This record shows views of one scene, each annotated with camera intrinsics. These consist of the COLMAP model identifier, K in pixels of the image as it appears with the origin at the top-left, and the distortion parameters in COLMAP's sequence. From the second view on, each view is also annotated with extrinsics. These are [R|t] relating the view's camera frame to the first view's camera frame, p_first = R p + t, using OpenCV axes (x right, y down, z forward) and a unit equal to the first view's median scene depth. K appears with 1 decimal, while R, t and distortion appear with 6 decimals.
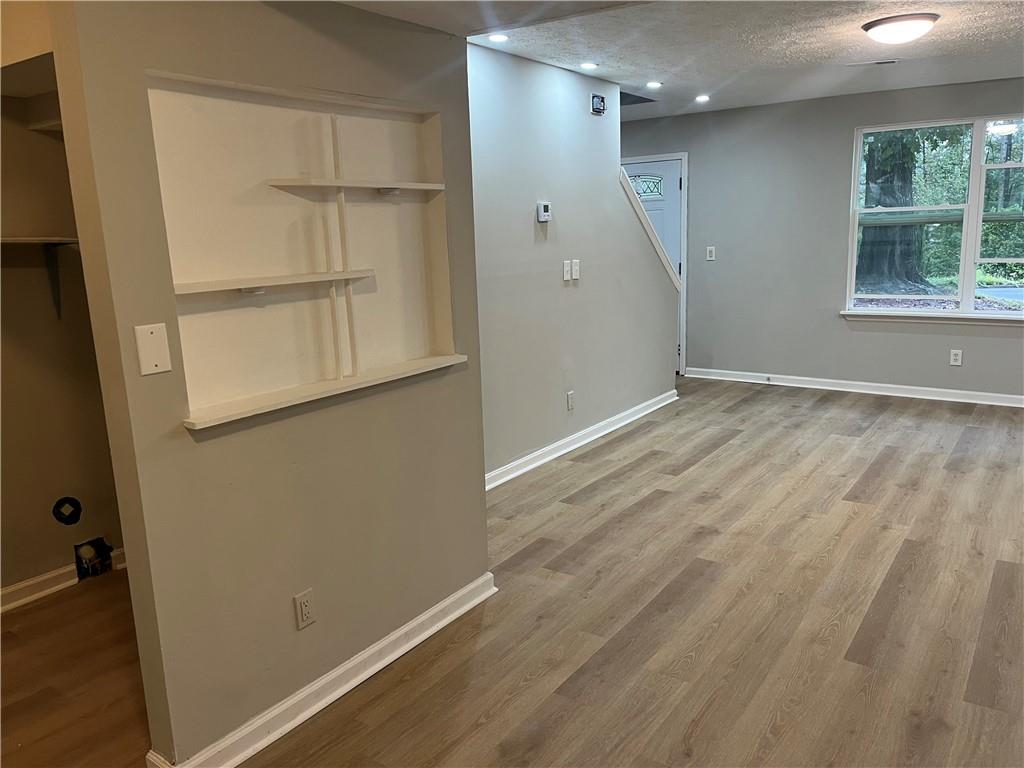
lens RADIAL K [[780.2, 0, 512.0], [0, 780.2, 384.0], [0, 0, 1]] dist [0.087599, -0.099652]
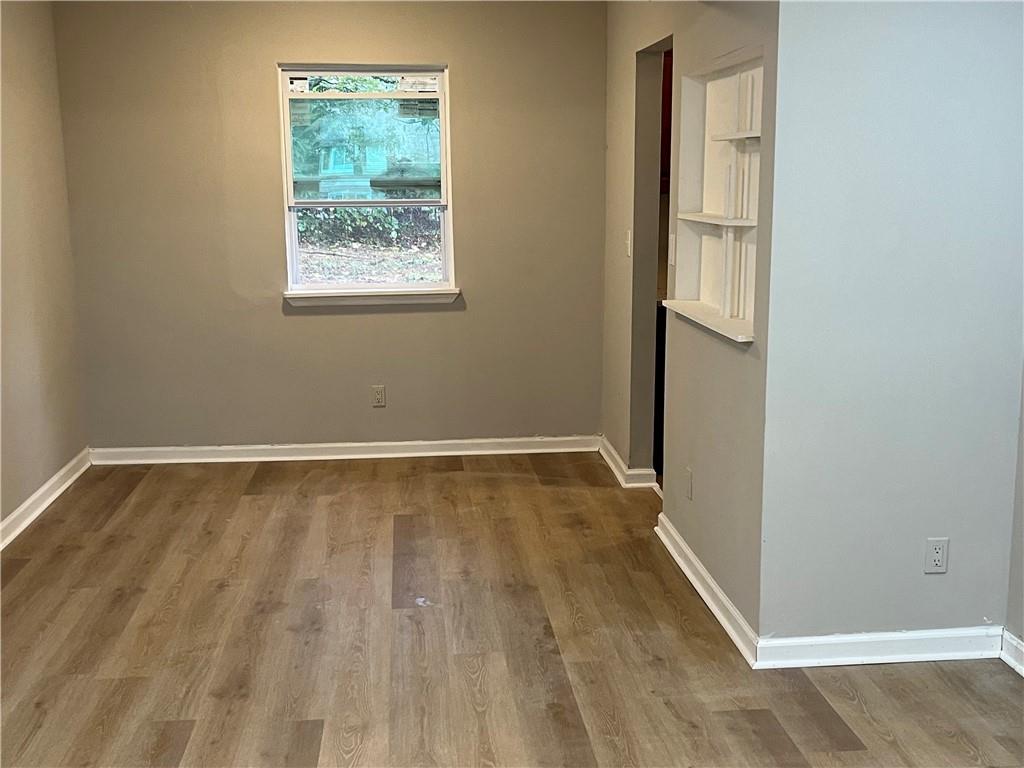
lens RADIAL K [[1164.5, 0, 512.0], [0, 1164.5, 384.0], [0, 0, 1]] dist [-0.007202, -0.007107]
pose [[-0.759963, 0.149857, -0.632454, 0.553552], [-0.098653, 0.935189, 0.340131, -0.232744], [0.642435, 0.320881, -0.695926, 1.045180]]
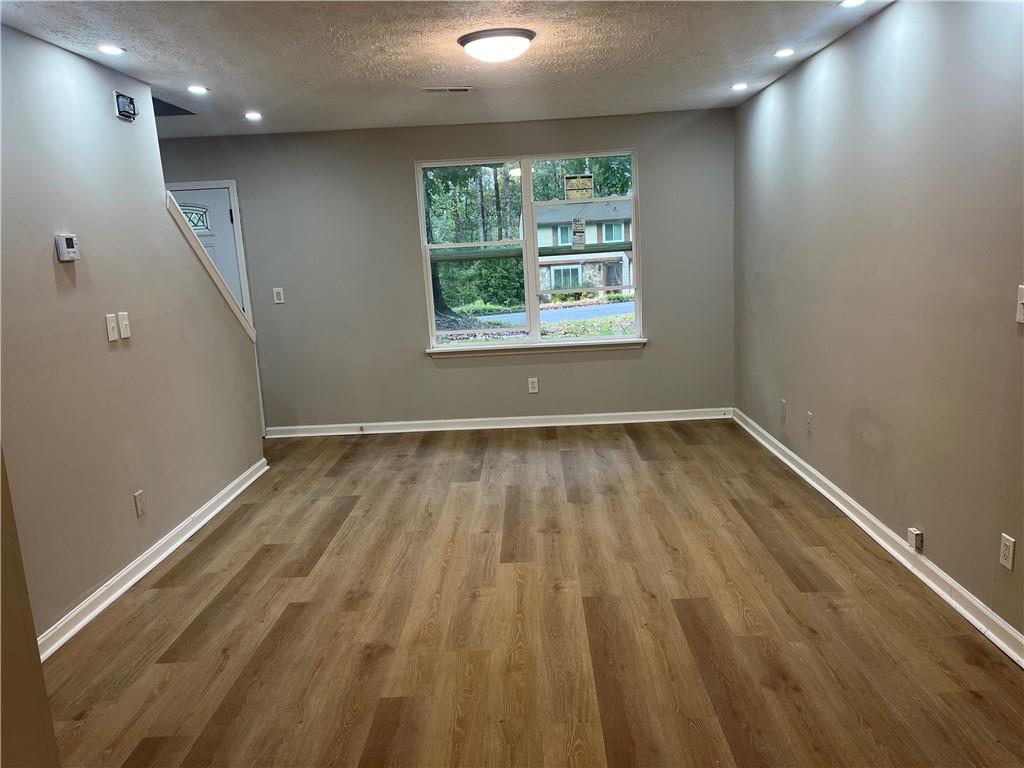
lens RADIAL K [[780.2, 0, 512.0], [0, 780.2, 384.0], [0, 0, 1]] dist [0.087599, -0.099652]
pose [[0.831064, -0.109329, 0.545326, -0.029225], [0.135478, 0.990749, -0.007835, -0.039492], [-0.539425, 0.080391, 0.838187, 0.200681]]
